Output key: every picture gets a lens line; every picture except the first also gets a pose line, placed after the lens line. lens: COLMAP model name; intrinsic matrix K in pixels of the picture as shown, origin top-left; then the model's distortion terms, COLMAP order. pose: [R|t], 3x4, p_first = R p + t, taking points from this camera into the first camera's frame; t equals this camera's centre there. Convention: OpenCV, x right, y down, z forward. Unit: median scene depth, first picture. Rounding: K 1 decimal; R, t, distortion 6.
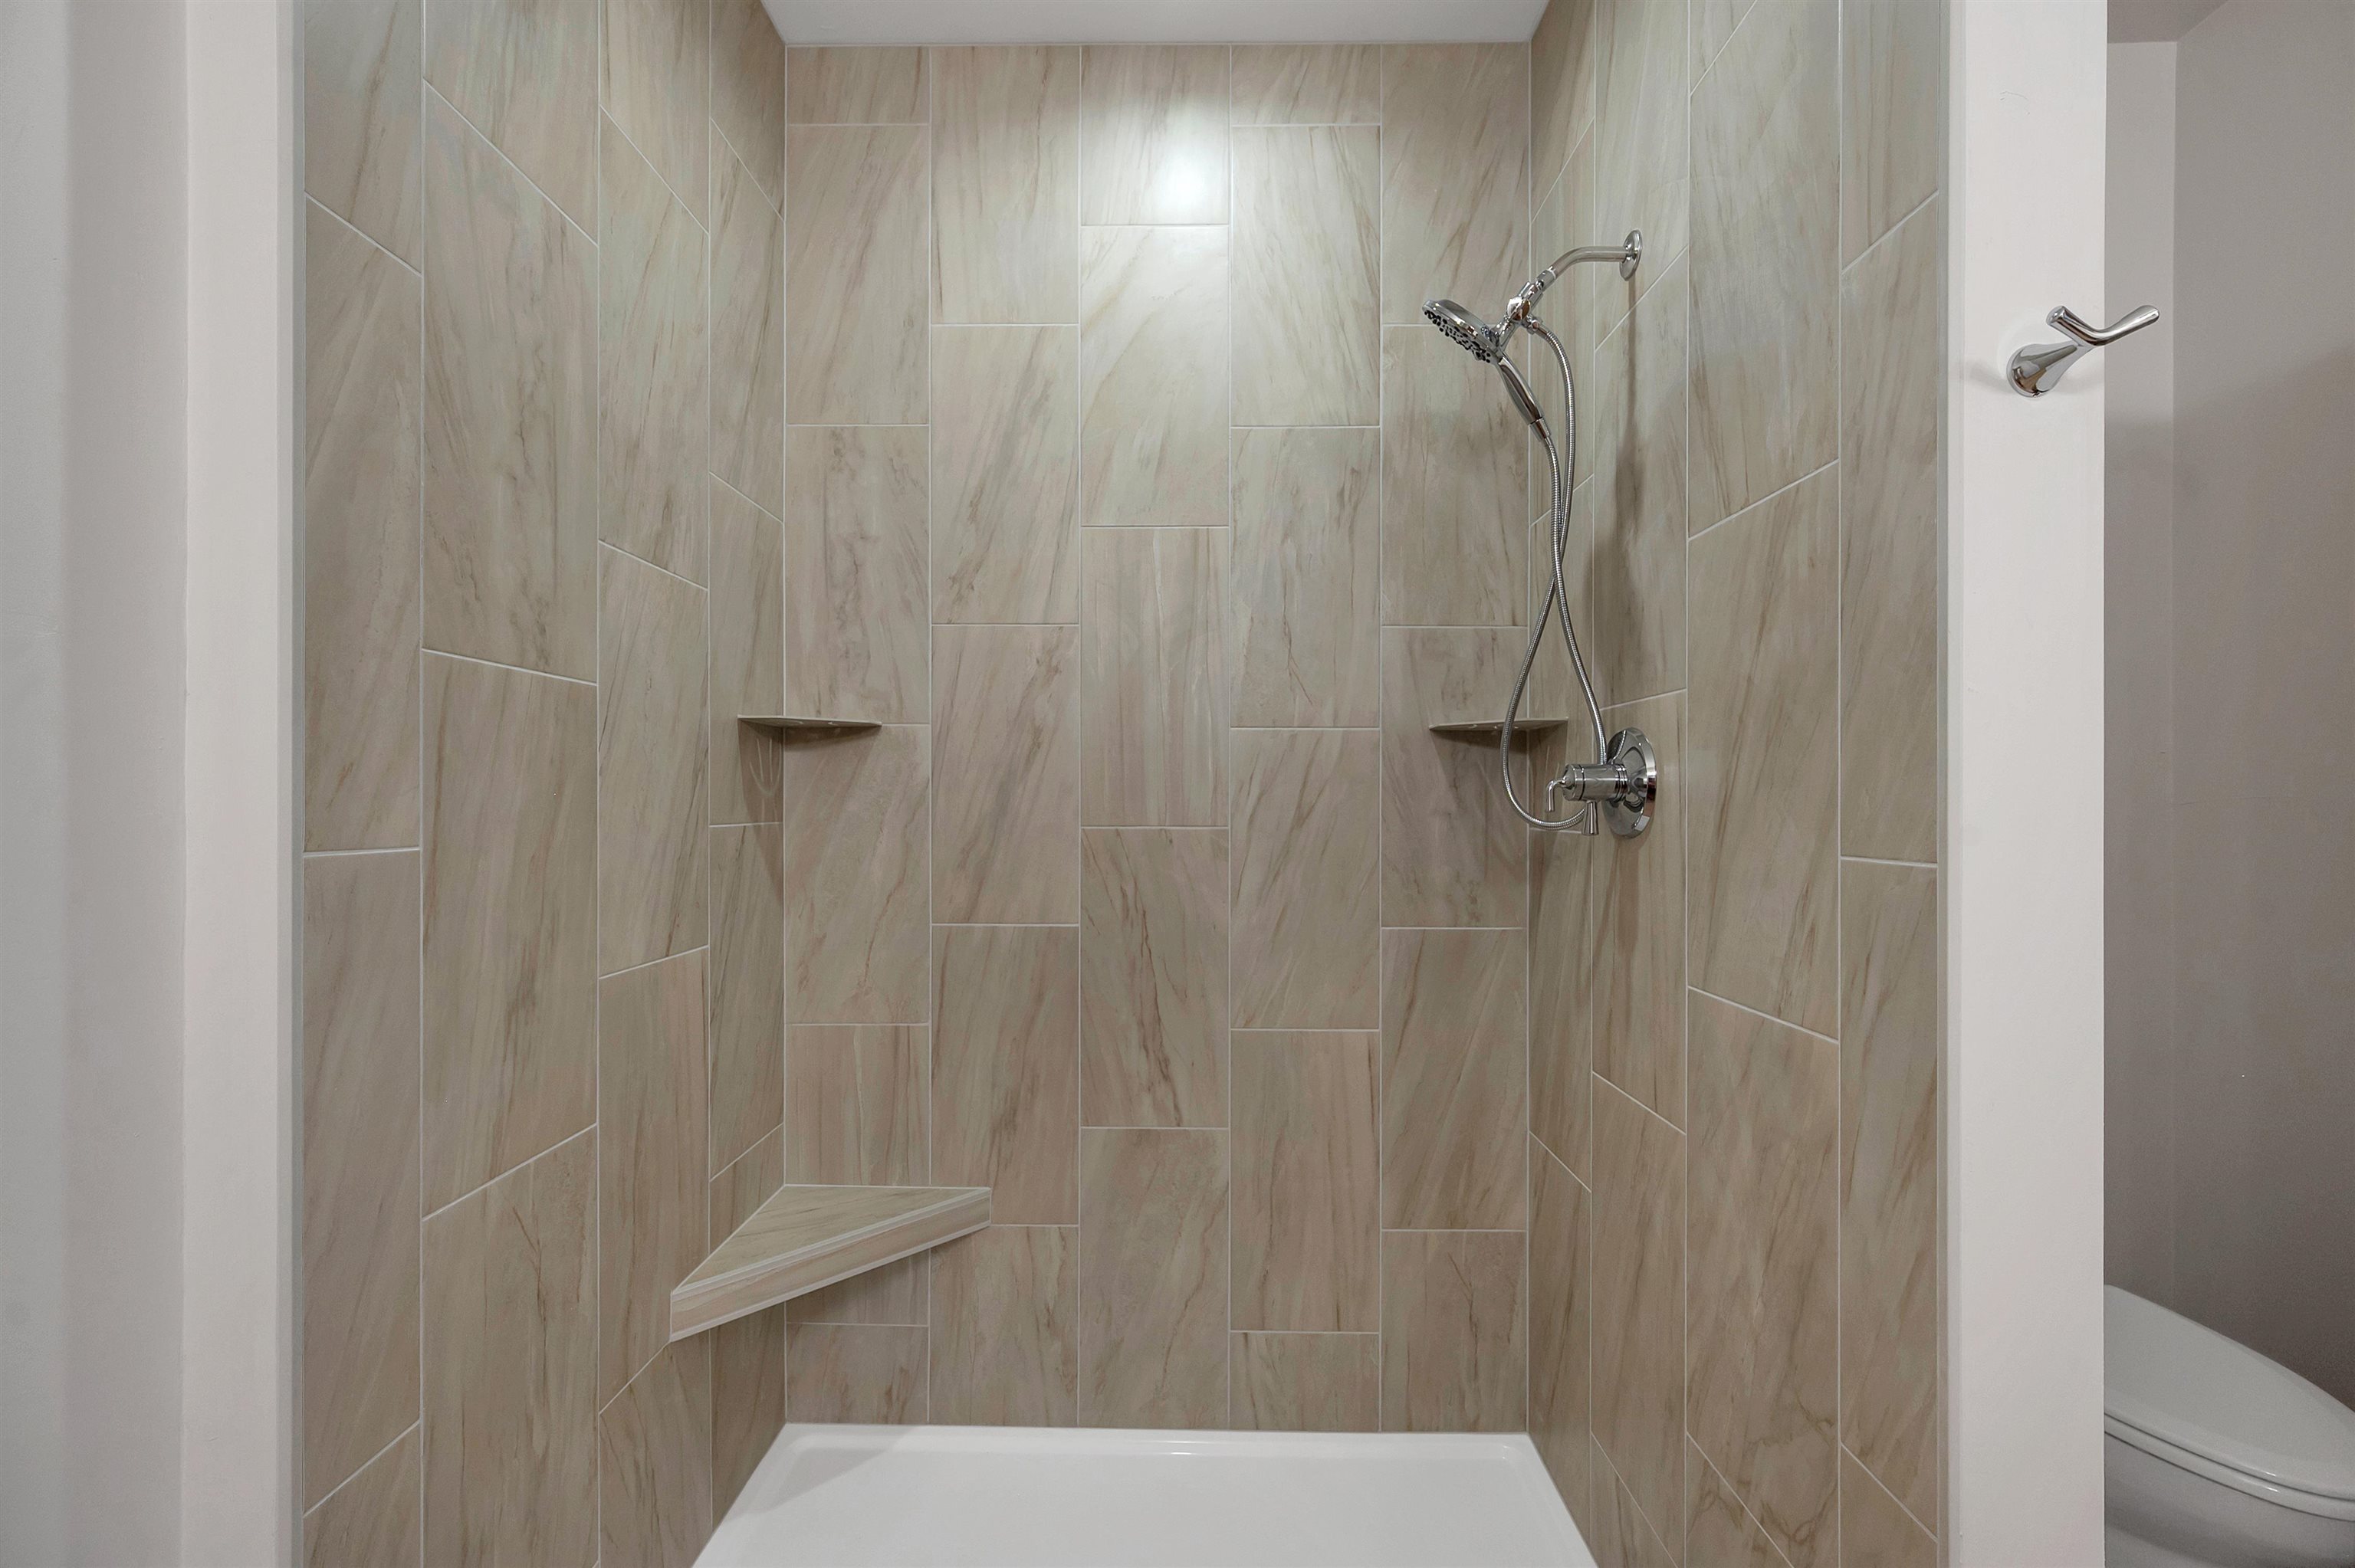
lens RADIAL K [[933.6, 0, 1171.6], [0, 933.6, 803.2], [0, 0, 1]] dist [-0.000606, -0.000377]
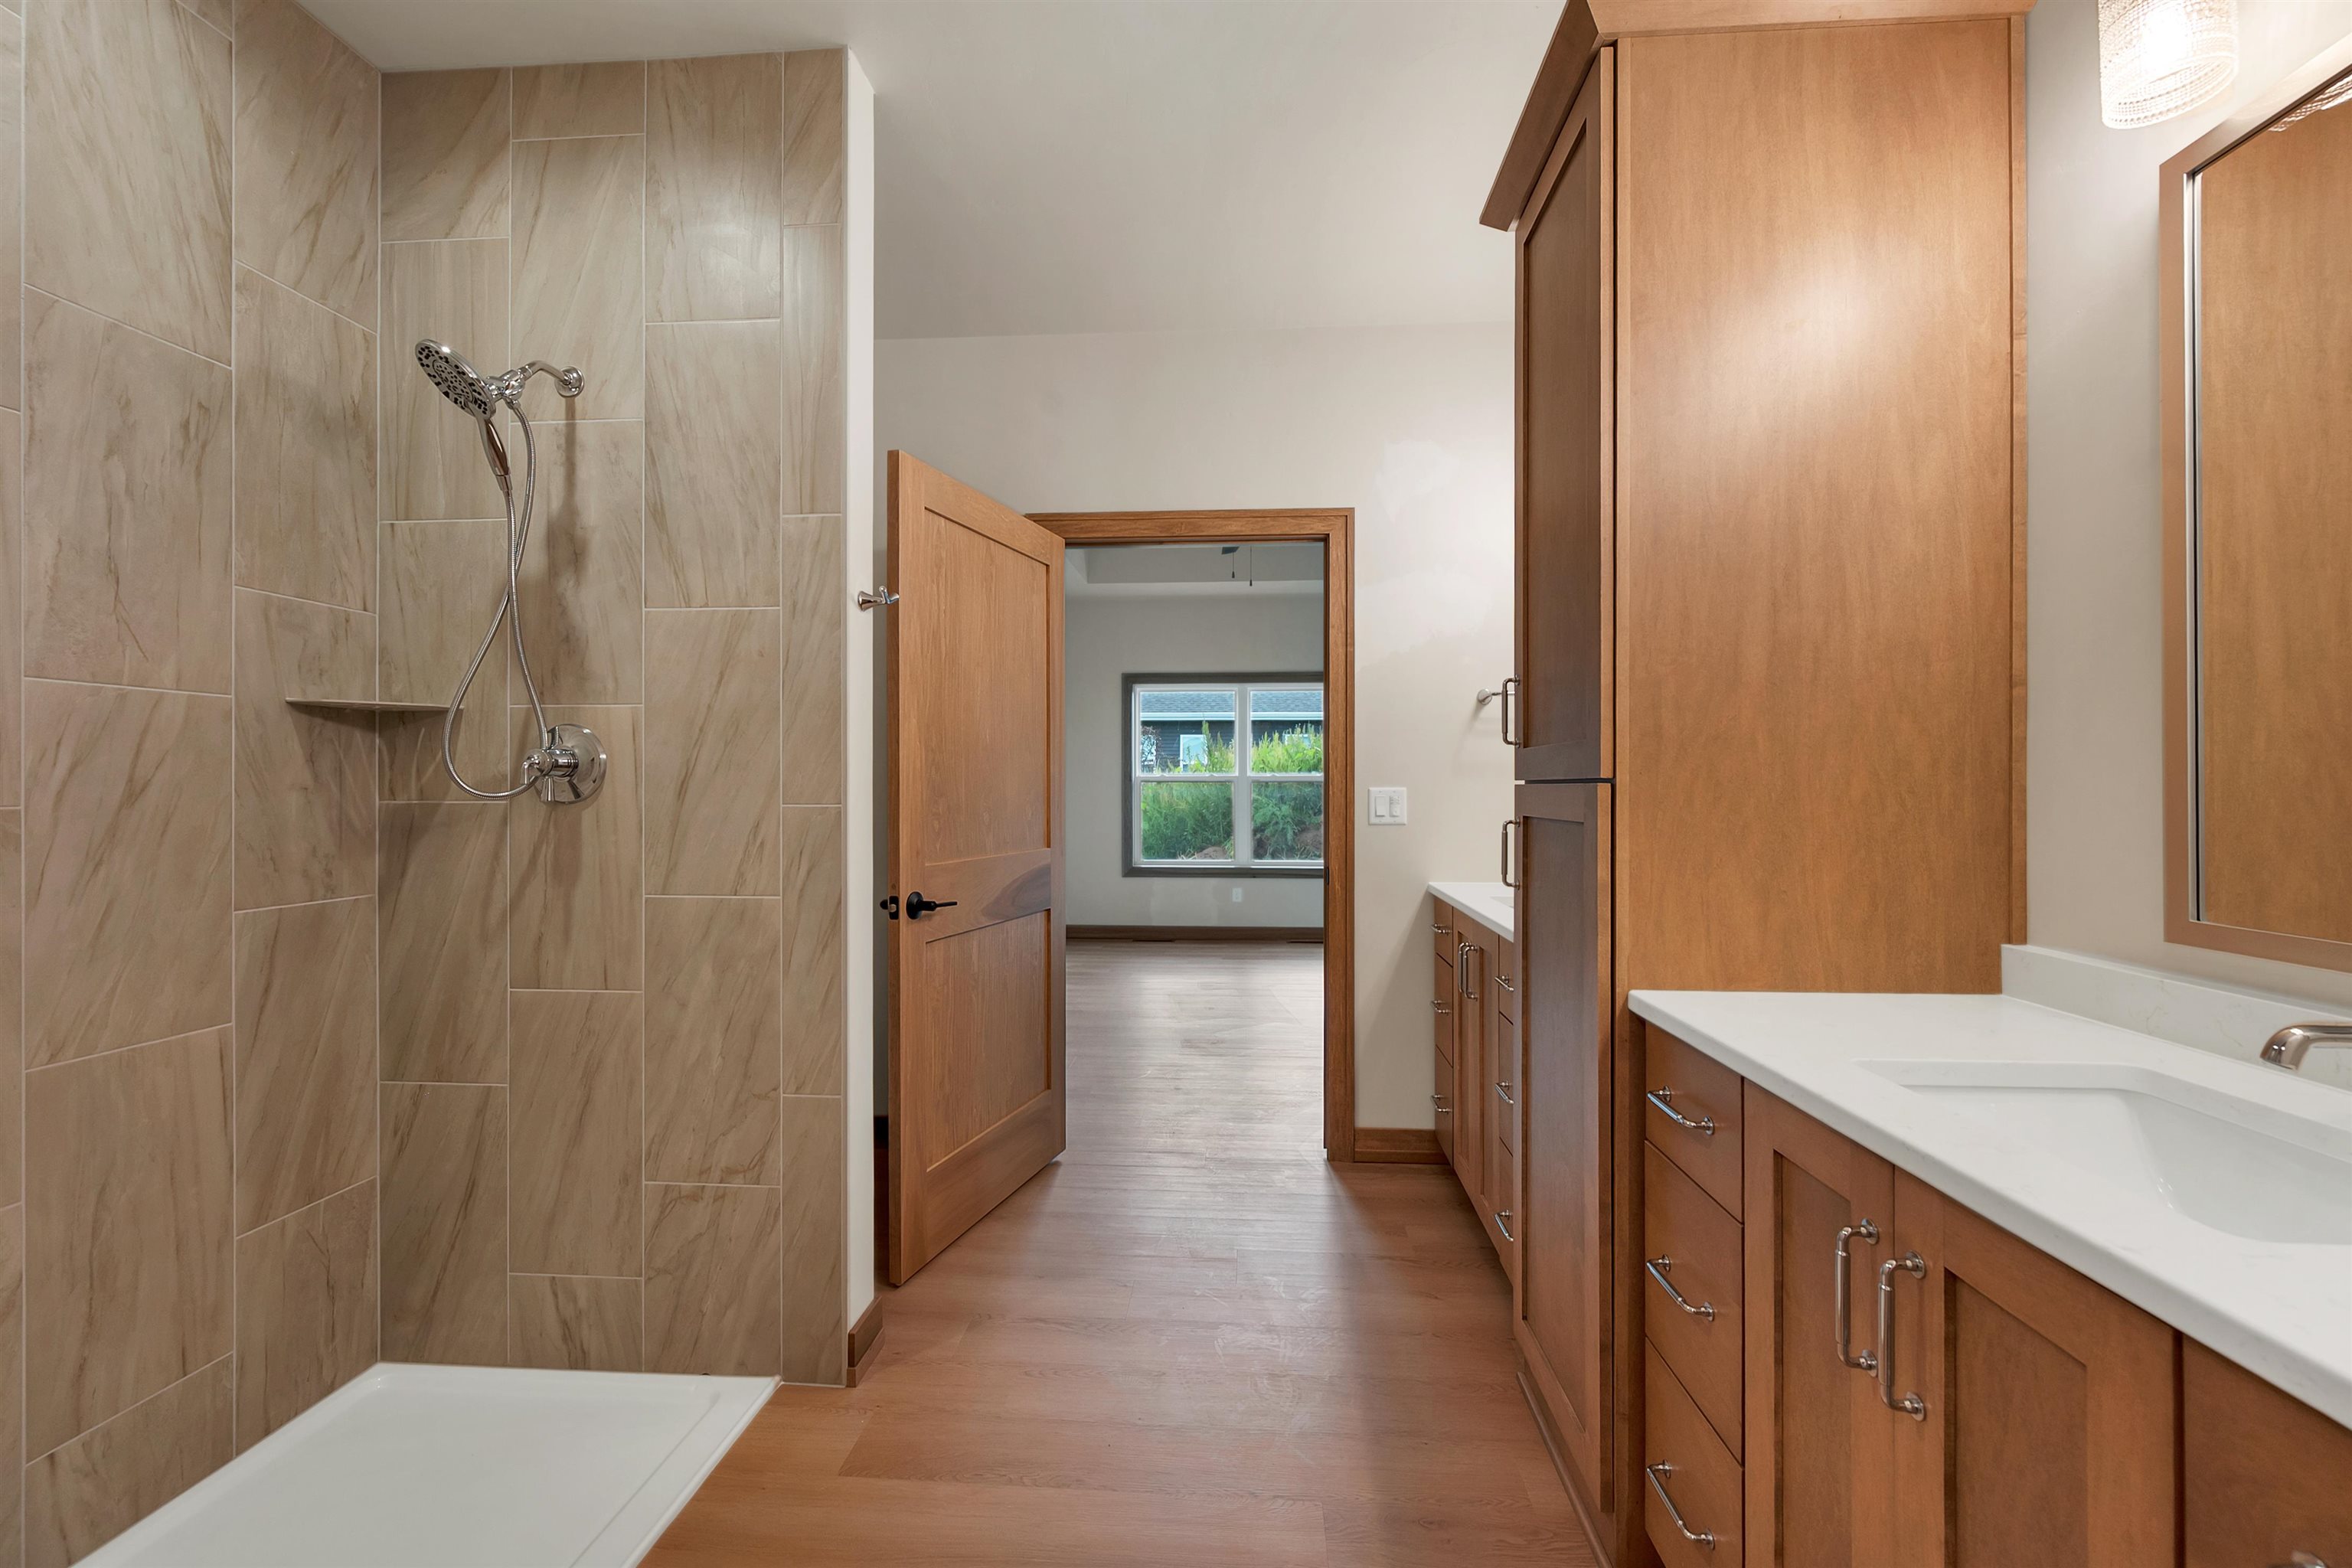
lens RADIAL K [[932.5, 0, 1185.1], [0, 932.5, 782.4], [0, 0, 1]] dist [-0.000606, -0.000377]
pose [[0.056102, 0.002057, 0.998423, -0.643775], [-0.000530, 0.999998, -0.002030, 0.006399], [-0.998425, -0.000415, 0.056103, 0.008434]]
